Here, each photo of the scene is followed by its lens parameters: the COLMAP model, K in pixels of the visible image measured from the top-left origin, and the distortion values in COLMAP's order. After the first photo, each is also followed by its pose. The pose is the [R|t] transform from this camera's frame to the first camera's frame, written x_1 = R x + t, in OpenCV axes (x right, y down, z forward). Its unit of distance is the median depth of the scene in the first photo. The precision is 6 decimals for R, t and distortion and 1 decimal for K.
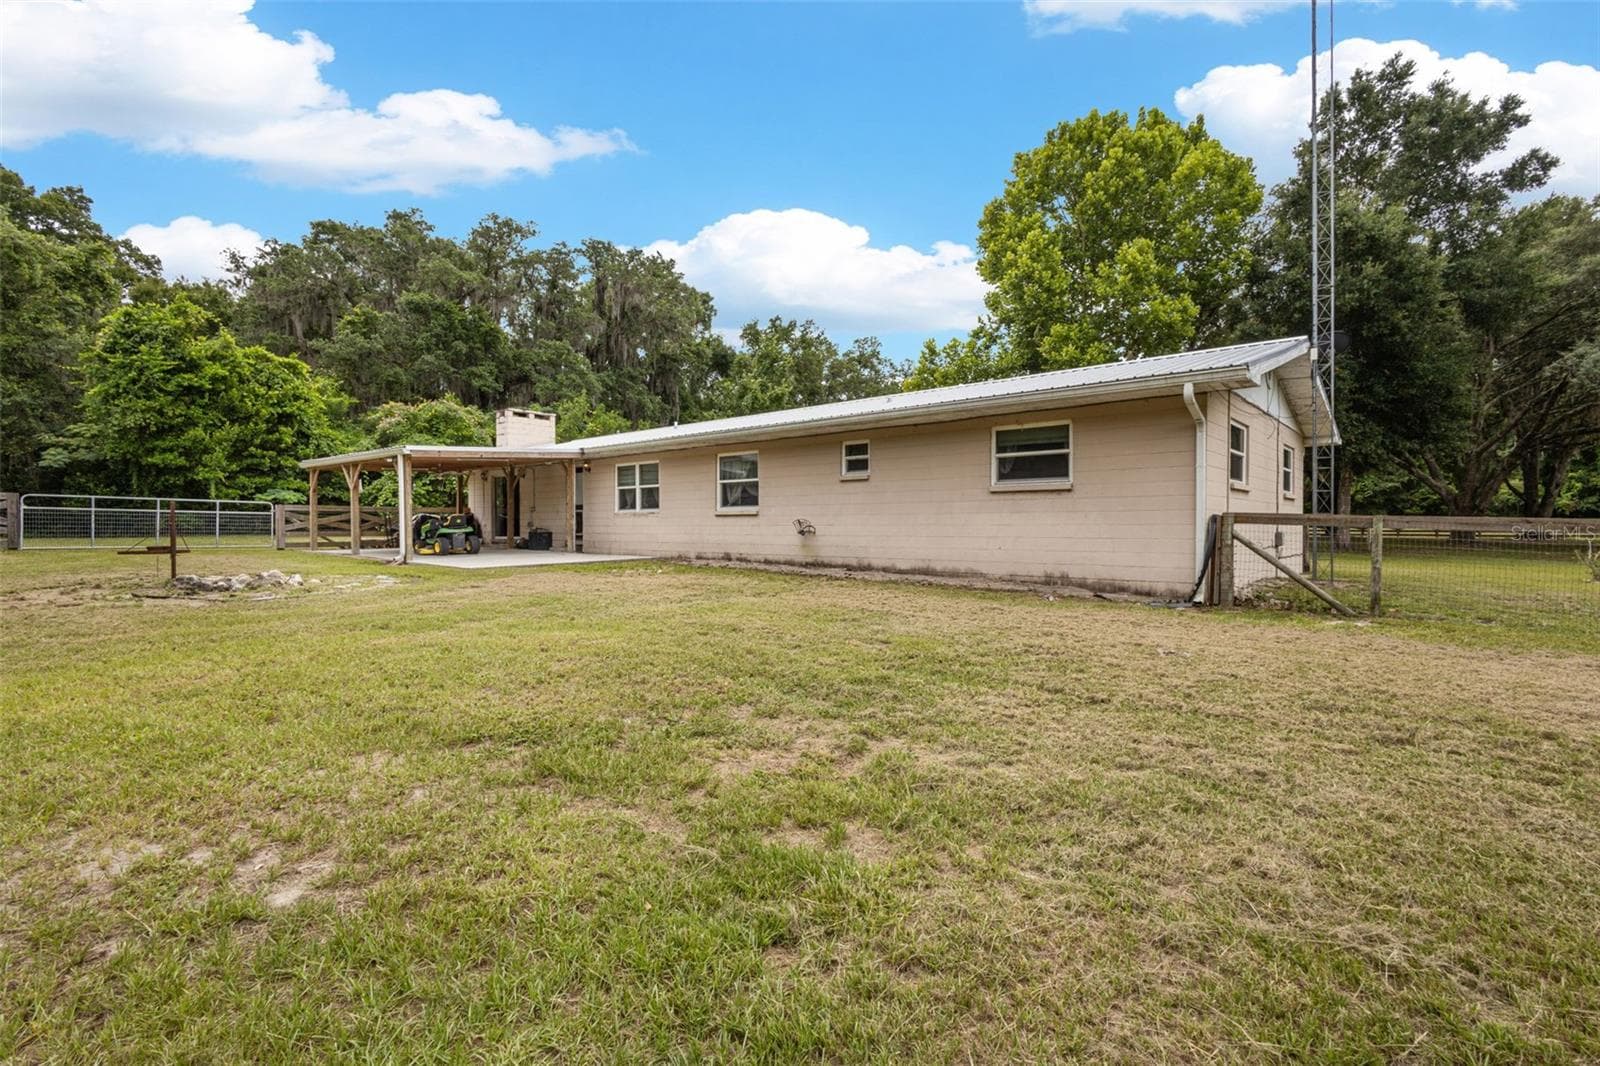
lens RADIAL K [[735.7, 0, 800.0], [0, 735.7, 533.0], [0, 0, 1]] dist [0.000136, -0.000660]
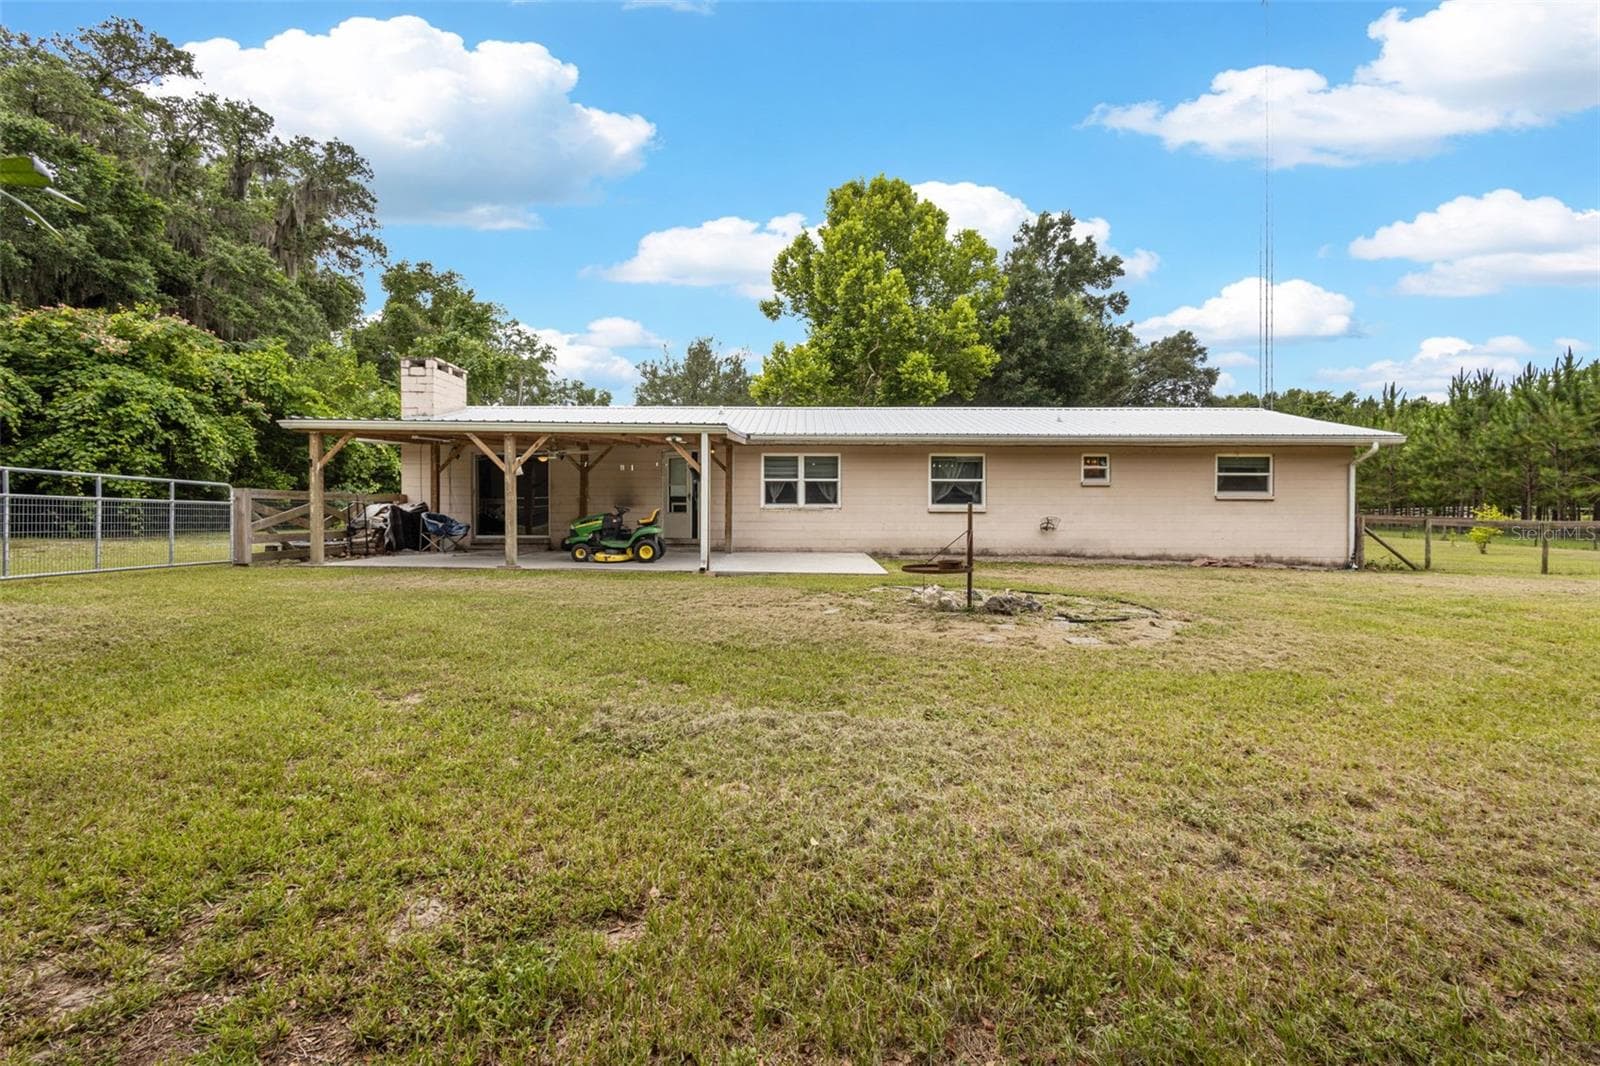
lens RADIAL K [[752.6, 0, 795.7], [0, 752.6, 488.0], [0, 0, 1]] dist [0.000873, 0.000000]
pose [[0.747961, 0.022677, 0.663356, -0.858330], [0.003322, 0.999276, -0.037906, -0.016431], [-0.663735, 0.030555, 0.747344, 0.291931]]
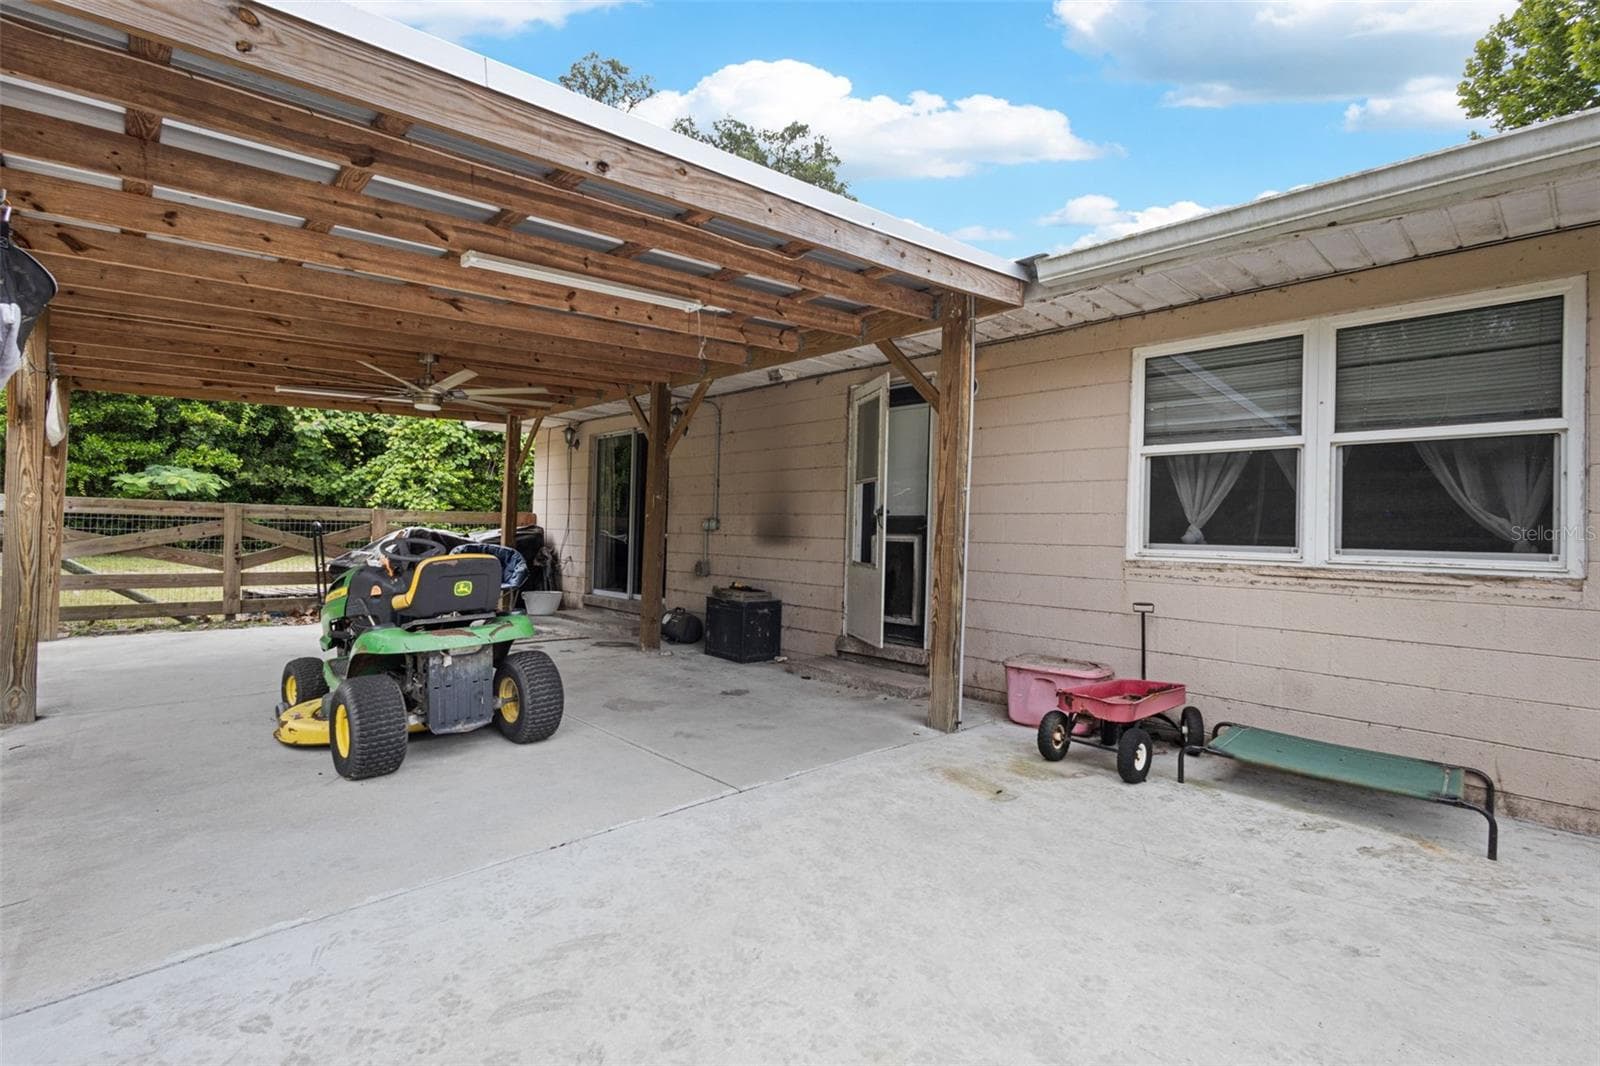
lens RADIAL K [[735.7, 0, 800.0], [0, 735.7, 533.0], [0, 0, 1]] dist [0.000136, -0.000660]
pose [[0.995797, 0.028677, -0.086980, -0.345164], [-0.029727, 0.999500, -0.010802, -0.030696], [0.086627, 0.013342, 0.996151, 0.784979]]
